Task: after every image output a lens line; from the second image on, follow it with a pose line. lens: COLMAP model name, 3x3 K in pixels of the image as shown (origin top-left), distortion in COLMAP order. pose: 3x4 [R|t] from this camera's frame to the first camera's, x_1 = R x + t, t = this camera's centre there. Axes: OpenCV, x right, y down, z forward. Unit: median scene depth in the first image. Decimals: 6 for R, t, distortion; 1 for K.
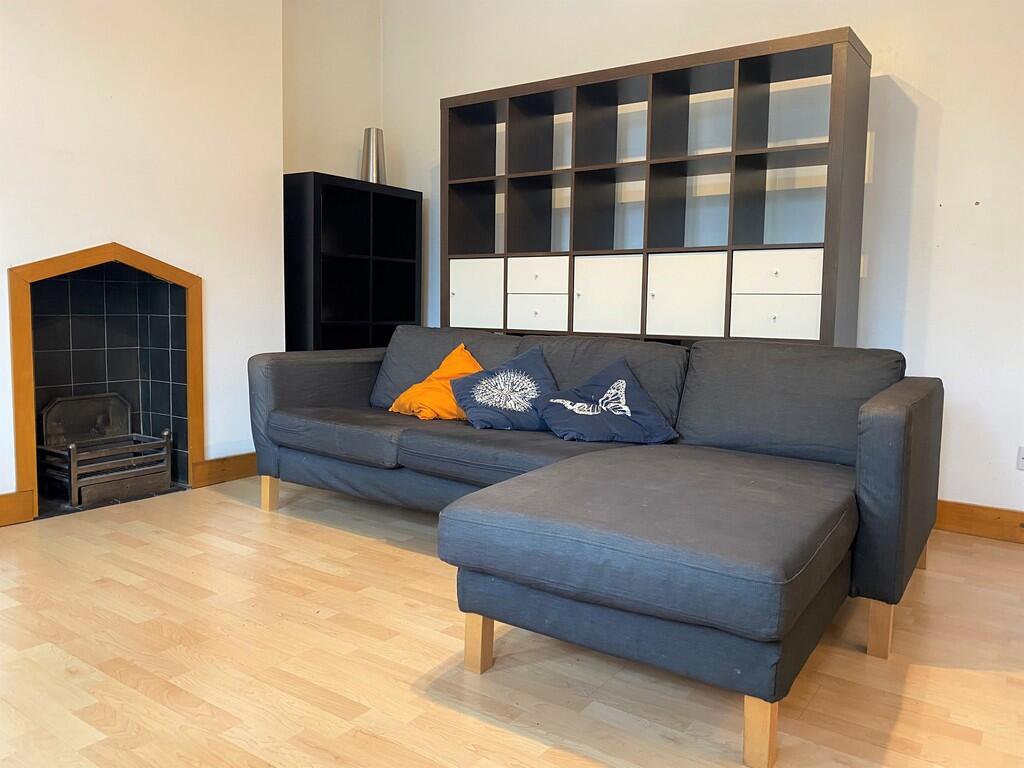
lens RADIAL K [[765.1, 0, 510.3], [0, 765.1, 357.1], [0, 0, 1]] dist [0.047565, 0.000078]
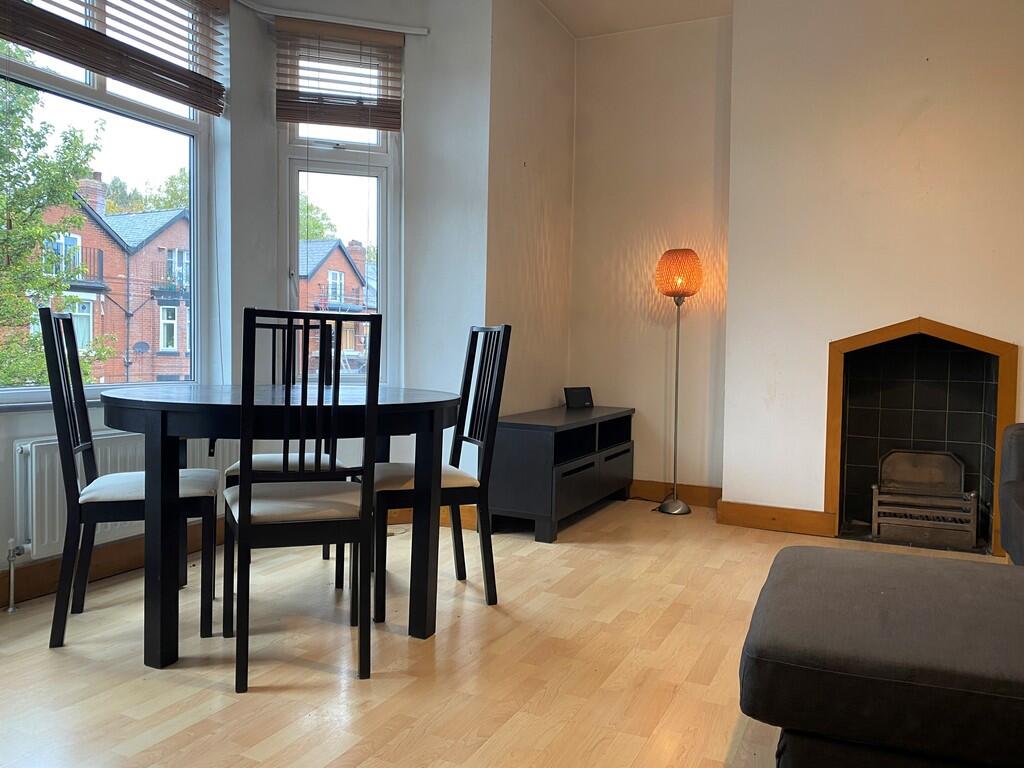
lens RADIAL K [[809.1, 0, 512.0], [0, 809.1, 384.0], [0, 0, 1]] dist [-0.001328, -0.000475]
pose [[0.172583, 0.037713, -0.984273, 0.567257], [-0.082032, 0.996346, 0.023792, -0.029160], [0.981573, 0.076635, 0.175046, 0.213410]]
